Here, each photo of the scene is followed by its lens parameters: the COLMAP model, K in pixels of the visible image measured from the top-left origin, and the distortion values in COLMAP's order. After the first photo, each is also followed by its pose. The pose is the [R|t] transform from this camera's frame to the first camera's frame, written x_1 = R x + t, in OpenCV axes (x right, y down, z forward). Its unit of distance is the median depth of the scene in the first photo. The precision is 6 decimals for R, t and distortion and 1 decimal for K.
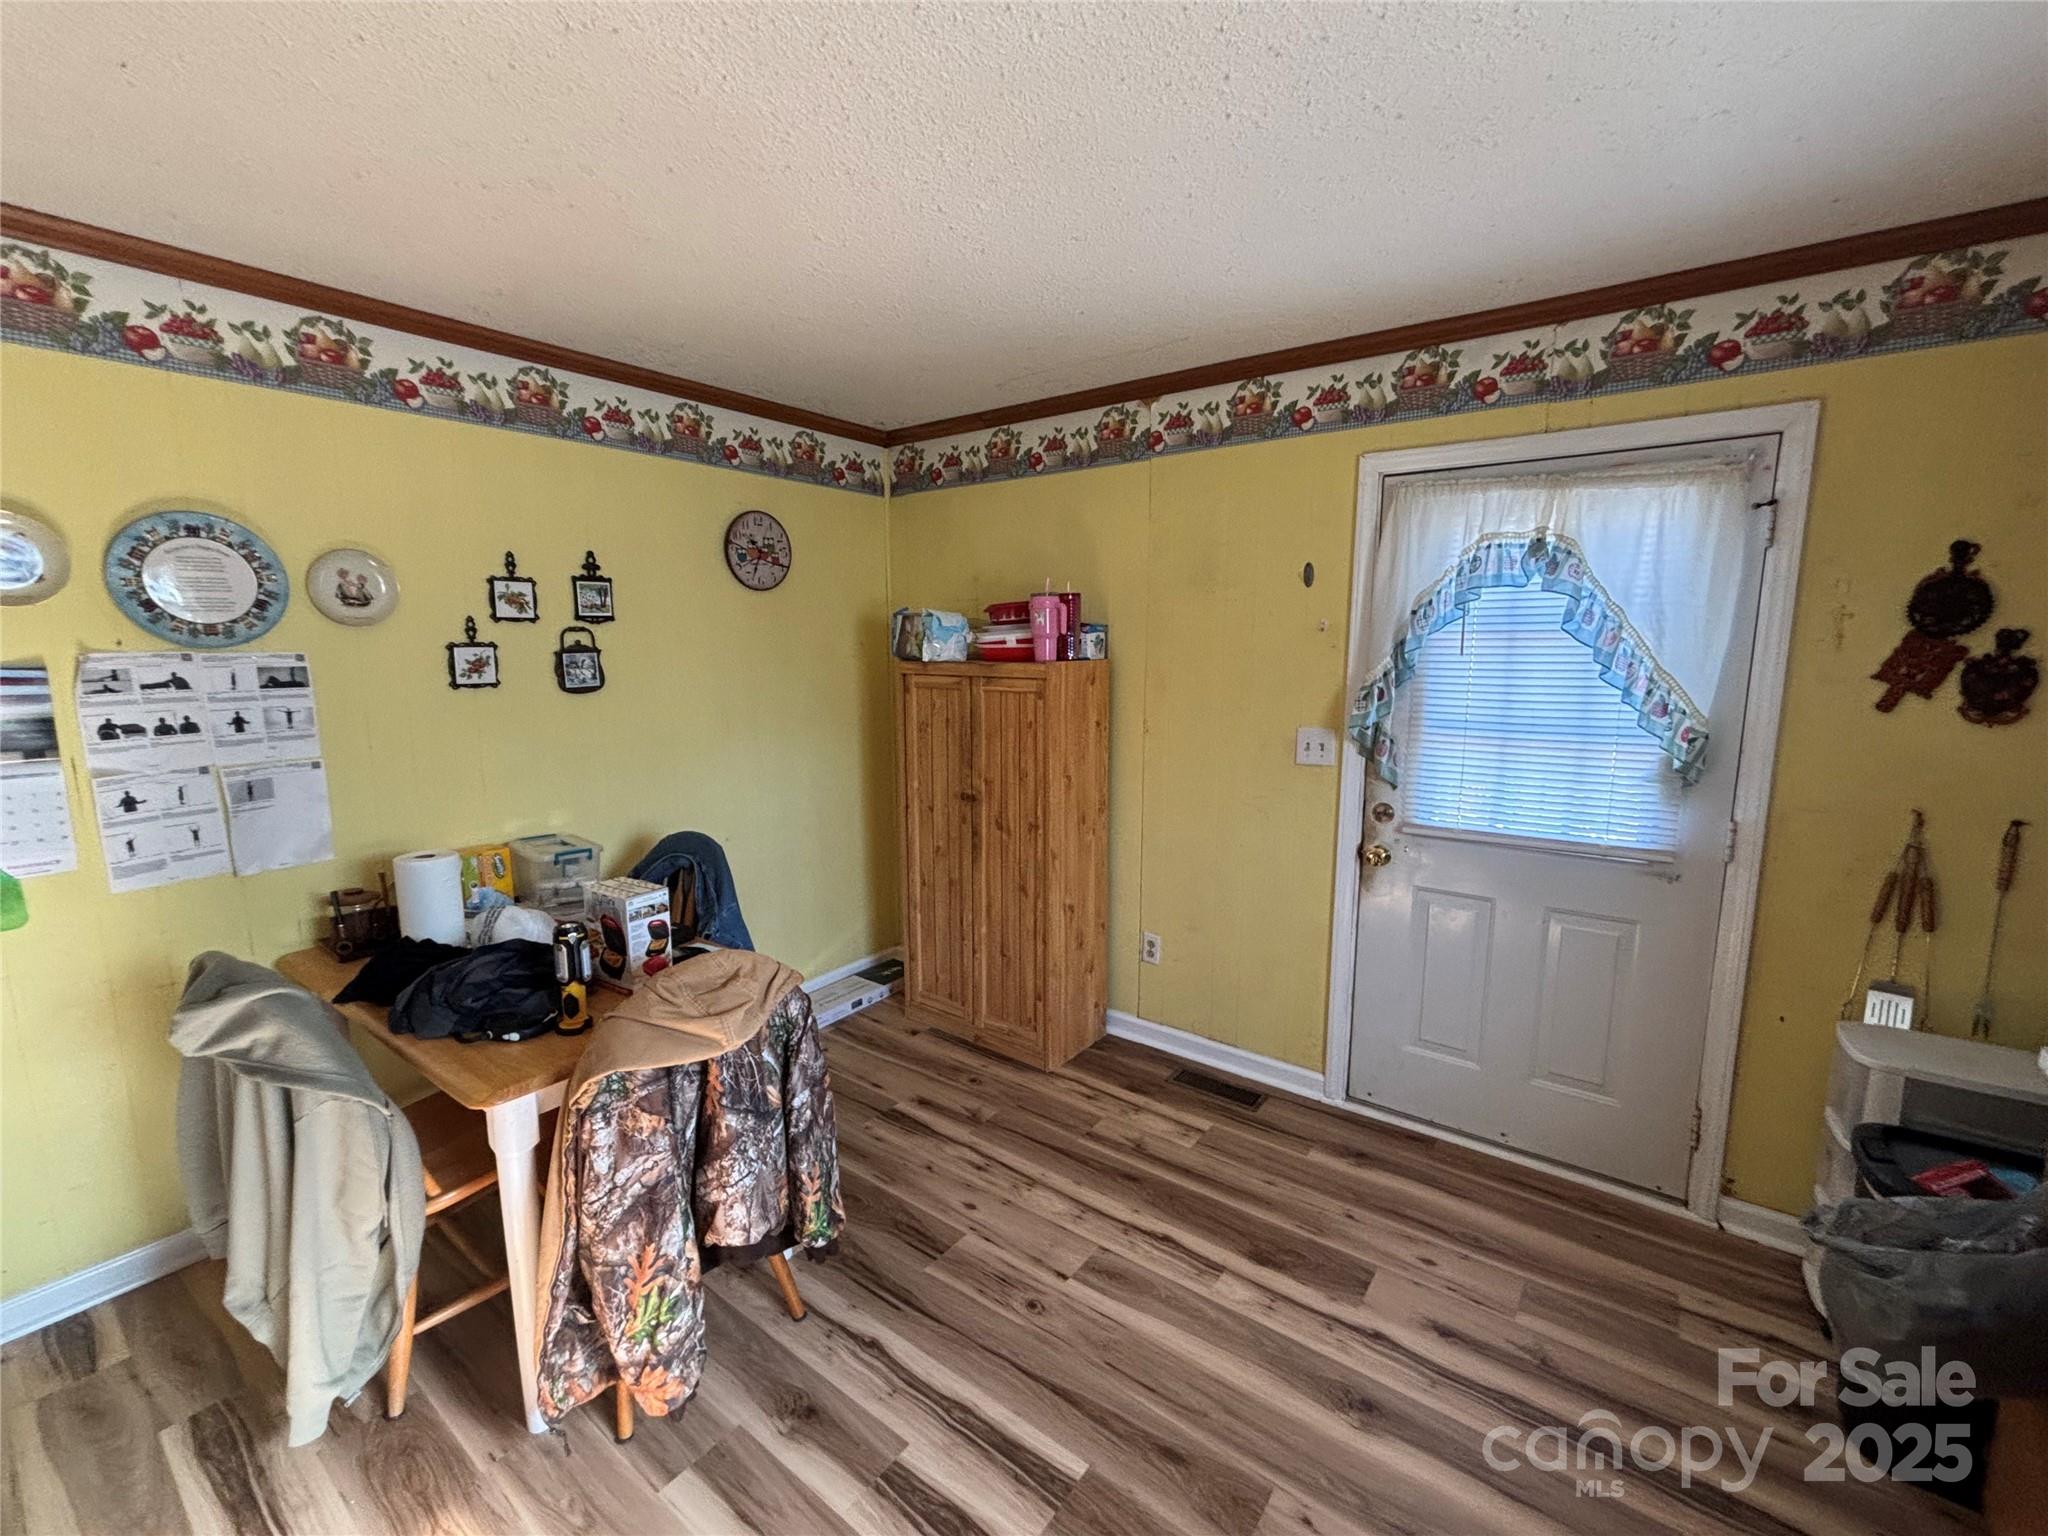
lens RADIAL K [[864.5, 0, 1011.7], [0, 864.5, 762.1], [0, 0, 1]] dist [-0.002060, 0.002136]
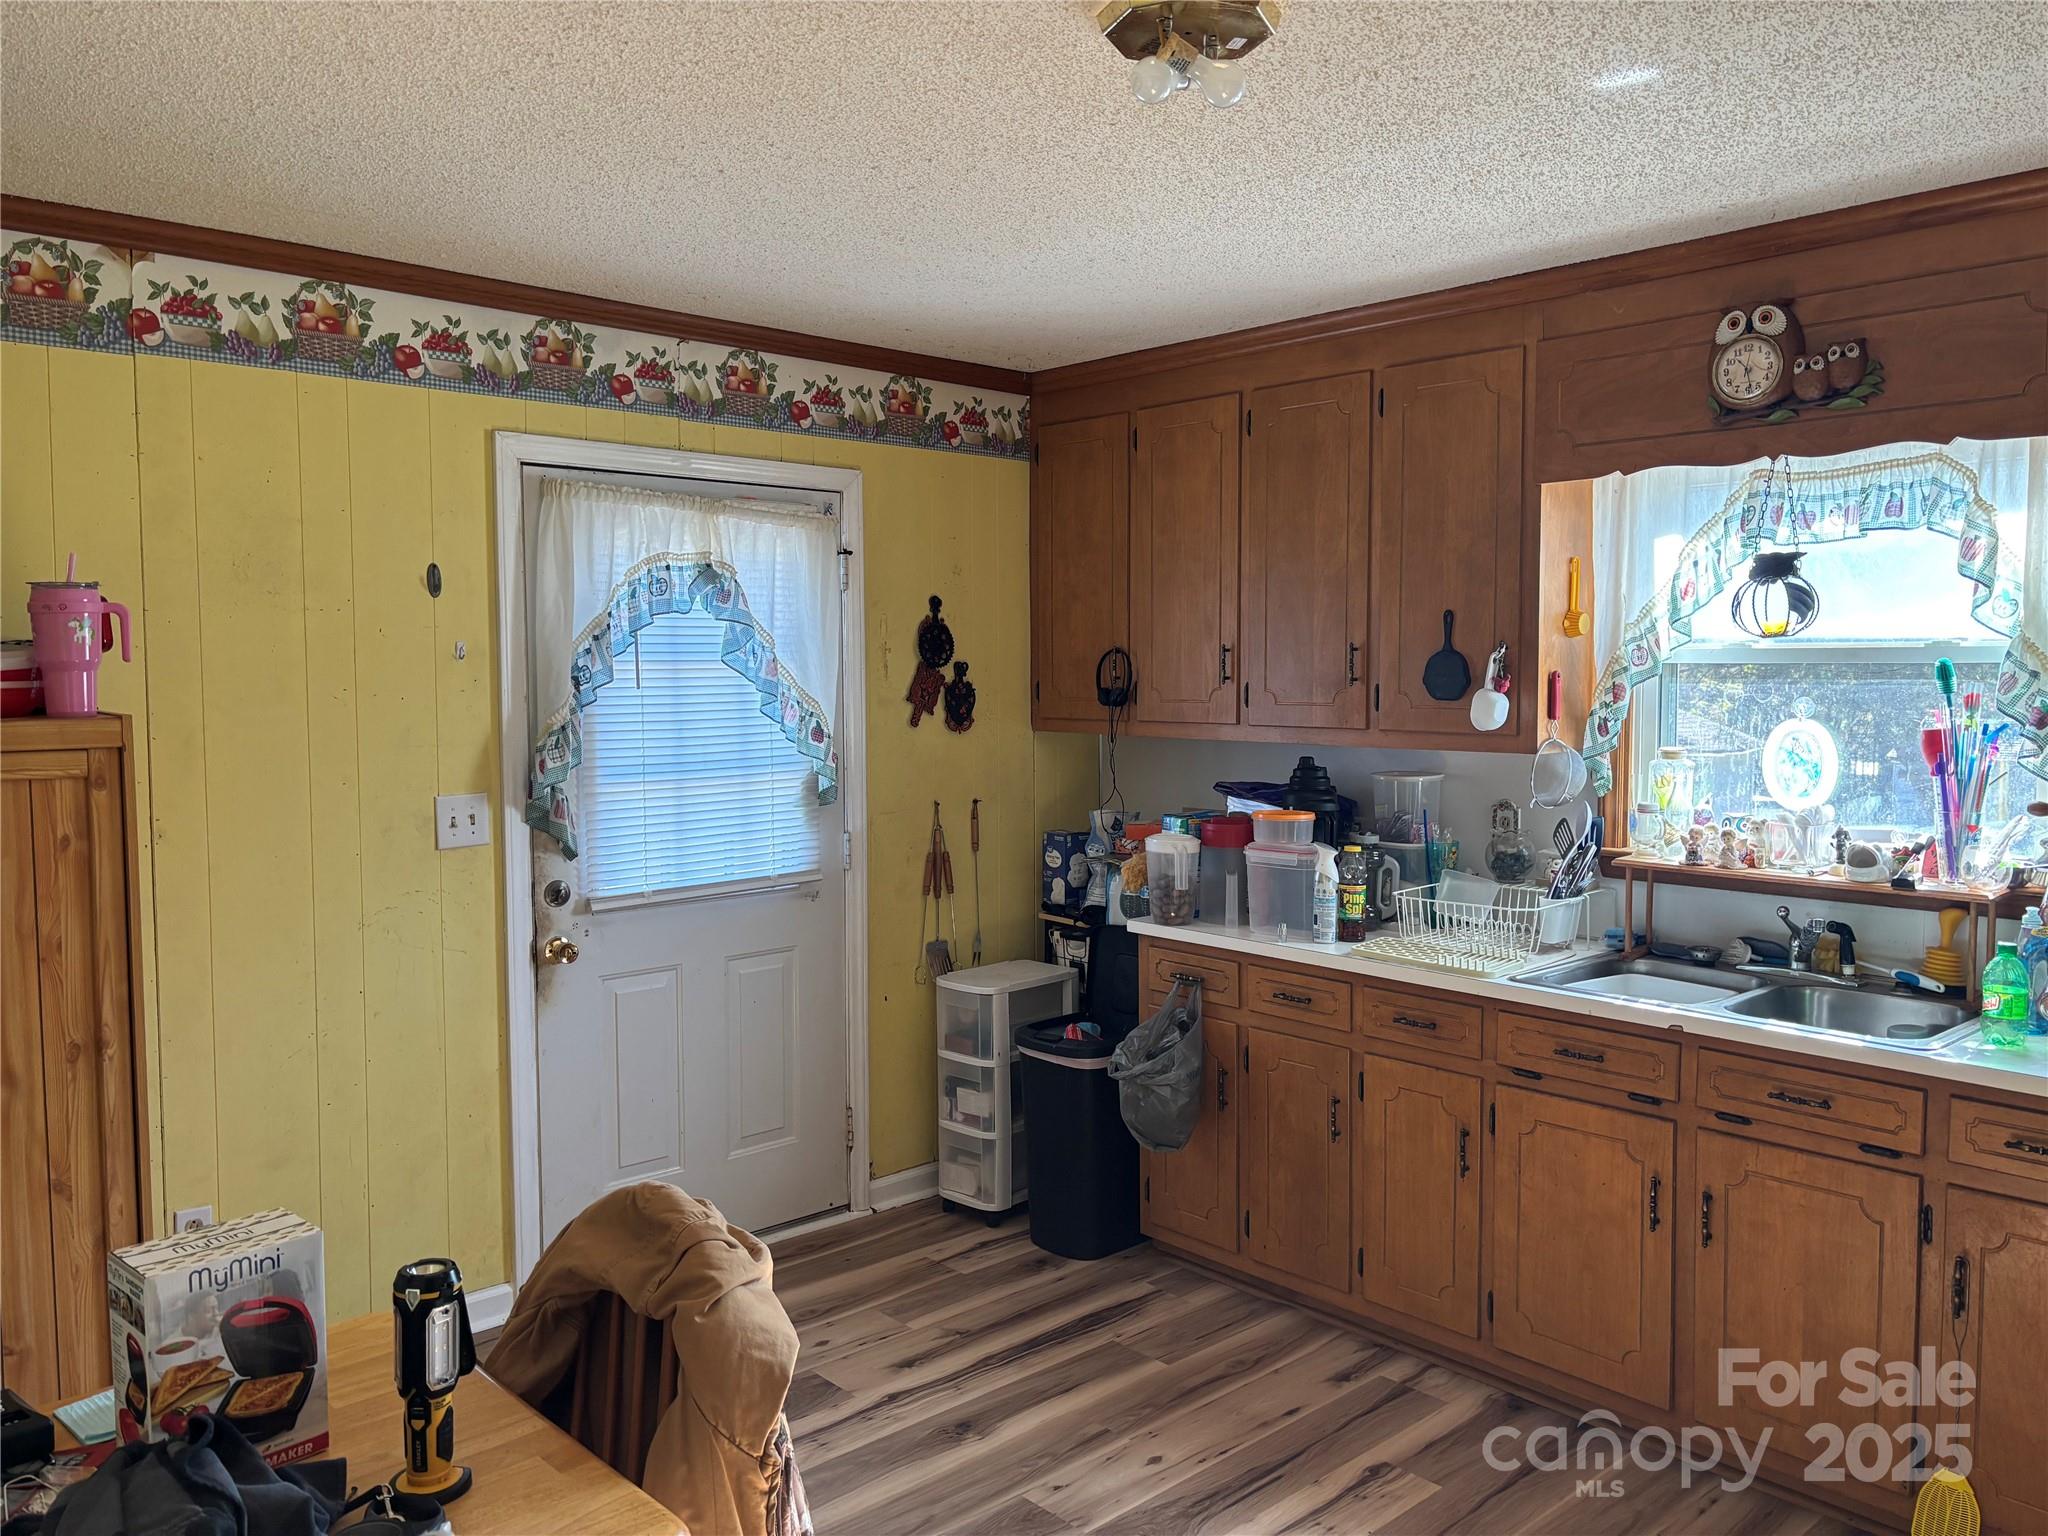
lens RADIAL K [[1570.9, 0, 1030.7], [0, 1570.9, 754.5], [0, 0, 1]] dist [0.031169, -0.027864]
pose [[0.175319, -0.056134, 0.982910, -1.007395], [0.141704, 0.989416, 0.031230, -0.055670], [-0.974260, 0.133807, 0.181417, 0.366759]]
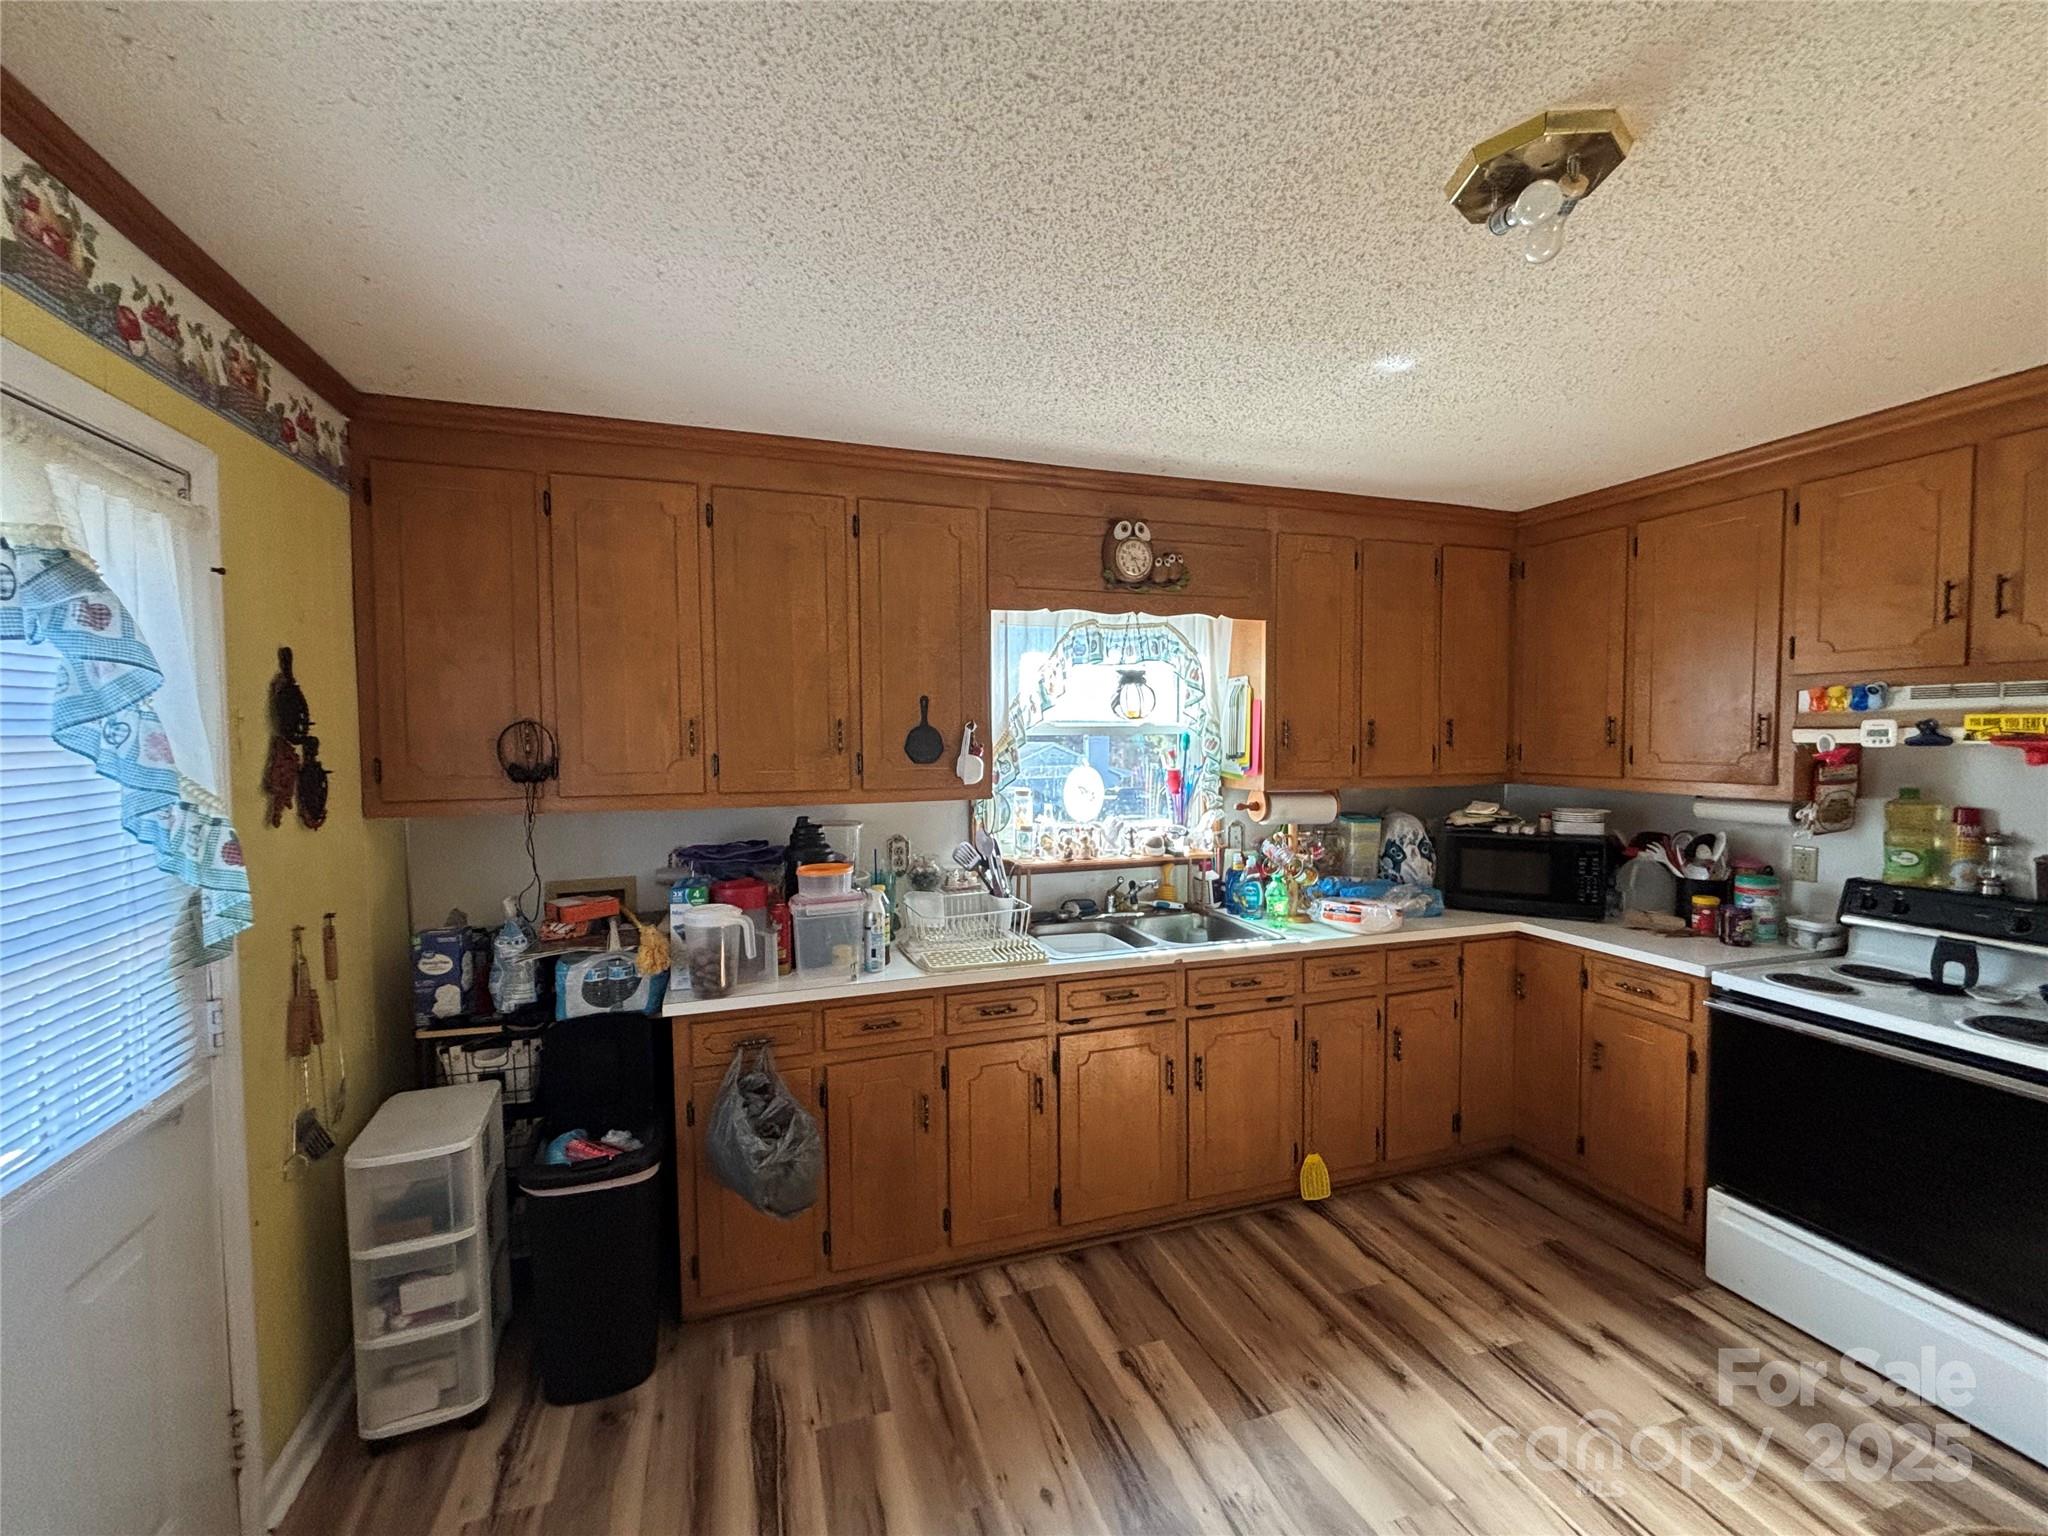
lens RADIAL K [[864.5, 0, 1029.0], [0, 864.5, 764.8], [0, 0, 1]] dist [-0.002060, 0.002136]
pose [[-0.836043, -0.014638, 0.548468, -0.114328], [0.084936, 0.984140, 0.155735, -0.165970], [-0.542049, 0.176786, -0.821541, 1.104200]]
